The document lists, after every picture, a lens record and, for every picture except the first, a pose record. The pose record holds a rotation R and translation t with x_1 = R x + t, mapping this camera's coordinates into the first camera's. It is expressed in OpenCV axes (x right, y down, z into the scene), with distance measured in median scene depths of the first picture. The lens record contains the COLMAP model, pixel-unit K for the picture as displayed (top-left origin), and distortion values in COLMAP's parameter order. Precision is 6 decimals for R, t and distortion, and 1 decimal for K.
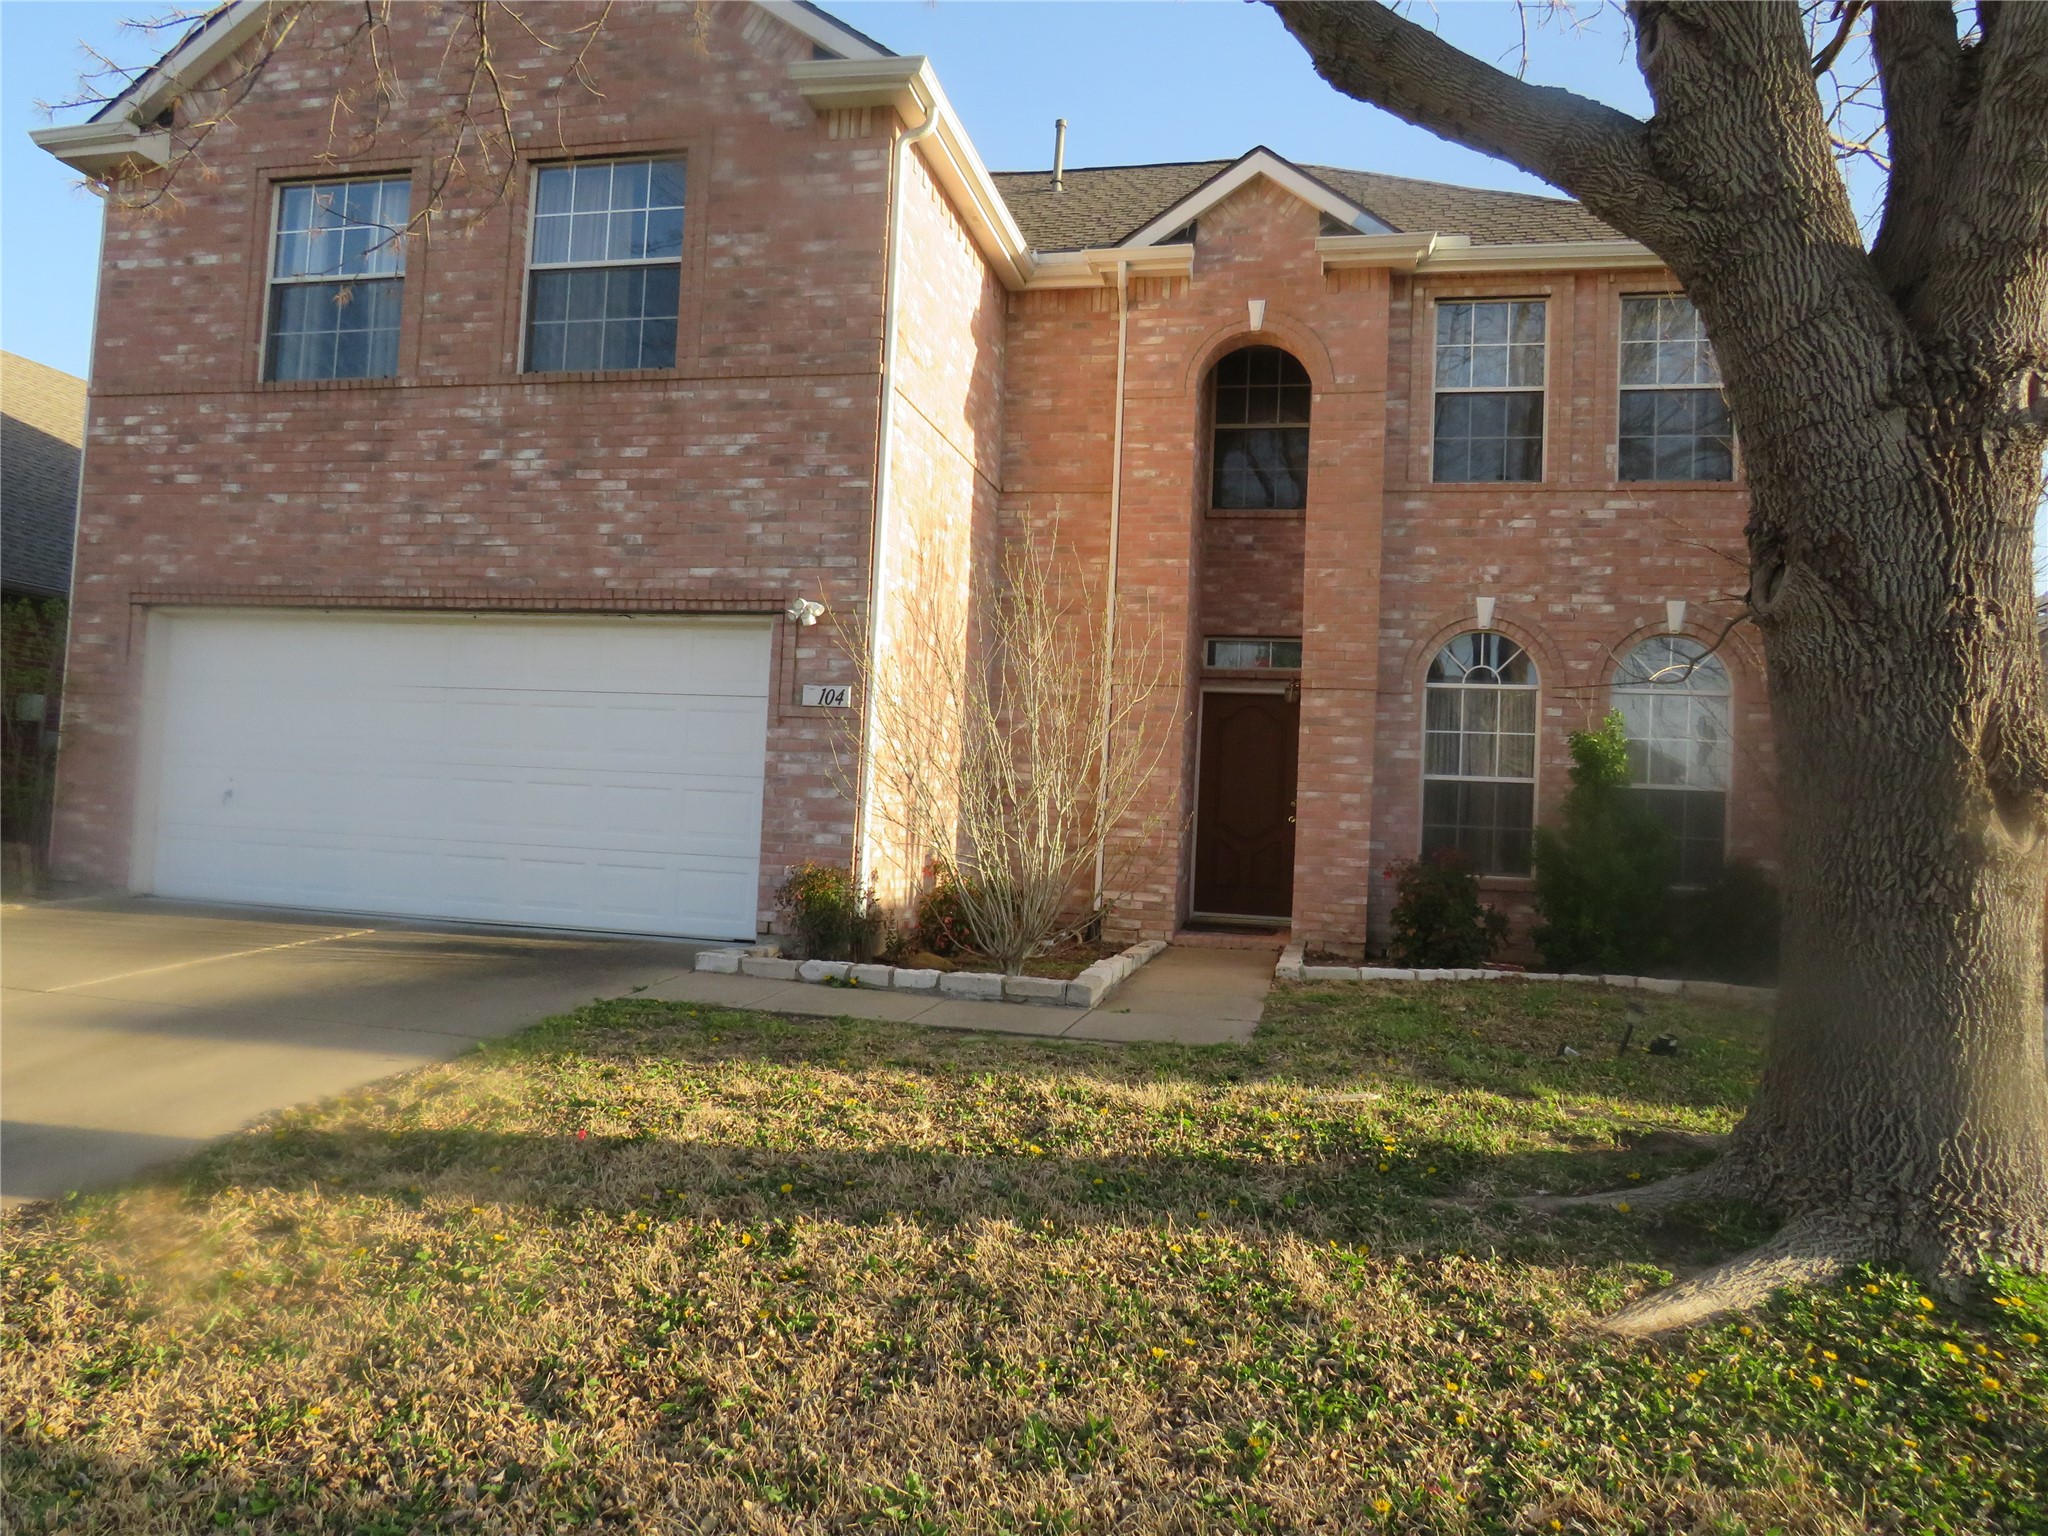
lens RADIAL K [[1452.0, 0, 1025.3], [0, 1452.0, 753.8], [0, 0, 1]] dist [-0.015397, -0.004833]
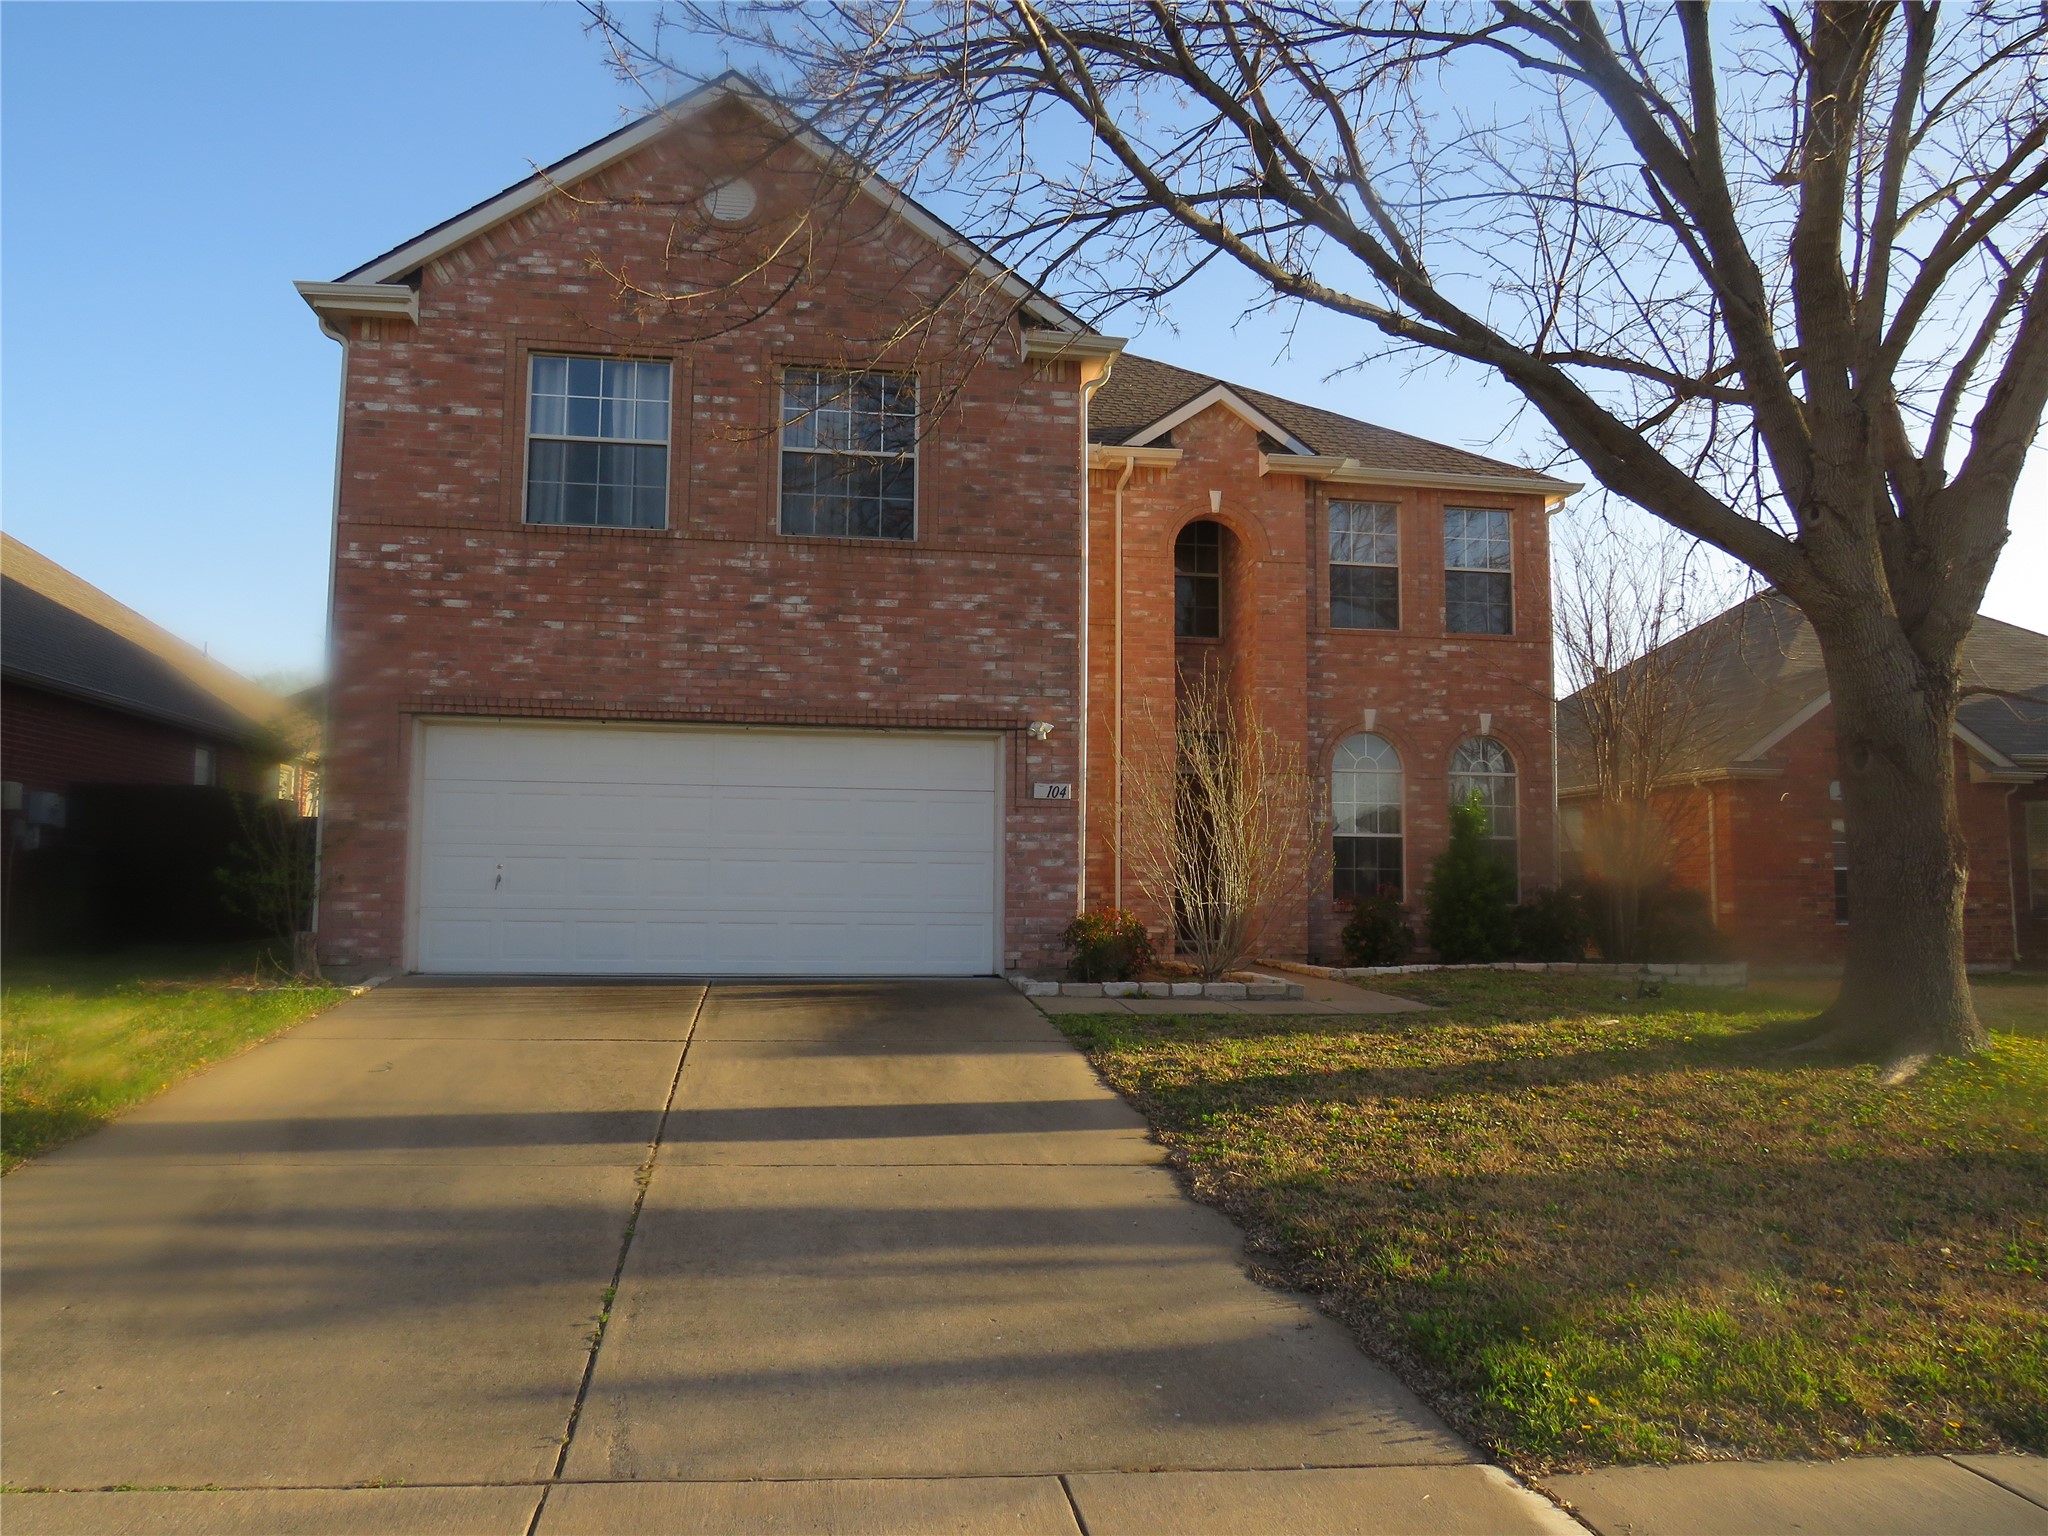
lens RADIAL K [[1452.0, 0, 1025.3], [0, 1452.0, 753.8], [0, 0, 1]] dist [-0.015397, -0.004833]
pose [[0.924509, -0.005676, 0.381117, -0.629080], [0.015285, 0.999637, -0.022190, -0.041575], [-0.380853, 0.026340, 0.924260, -0.234135]]
